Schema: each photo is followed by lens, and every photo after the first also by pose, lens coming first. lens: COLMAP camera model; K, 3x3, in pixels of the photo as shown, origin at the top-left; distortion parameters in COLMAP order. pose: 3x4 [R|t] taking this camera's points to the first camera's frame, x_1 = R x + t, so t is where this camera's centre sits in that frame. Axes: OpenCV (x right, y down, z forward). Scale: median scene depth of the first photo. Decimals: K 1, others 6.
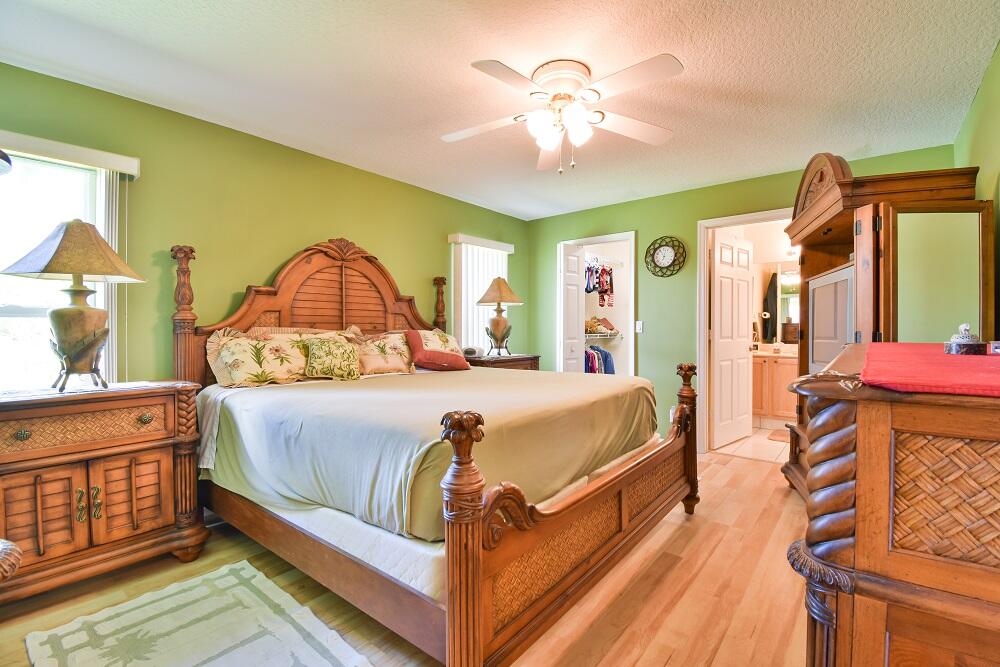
lens RADIAL K [[443.3, 0, 504.4], [0, 443.3, 332.1], [0, 0, 1]] dist [0.001620, -0.005540]
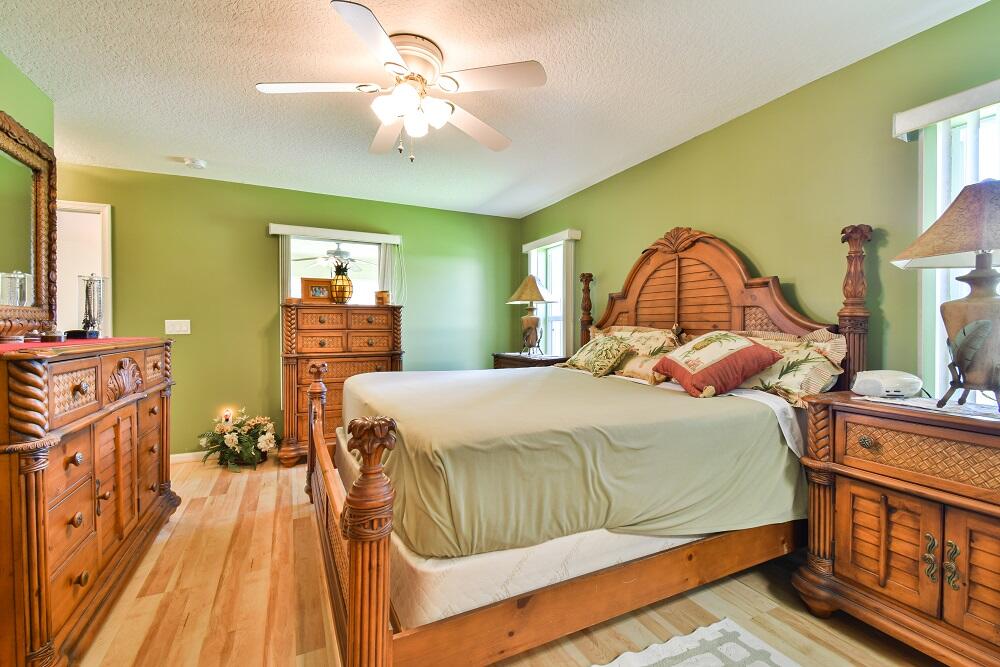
lens RADIAL K [[443.3, 0, 504.3], [0, 443.3, 332.4], [0, 0, 1]] dist [0.001620, -0.005540]
pose [[-0.423839, 0.011643, -0.905663, 0.687982], [-0.011510, 0.999767, 0.018239, -0.012347], [0.905665, 0.018155, -0.423606, 1.225324]]
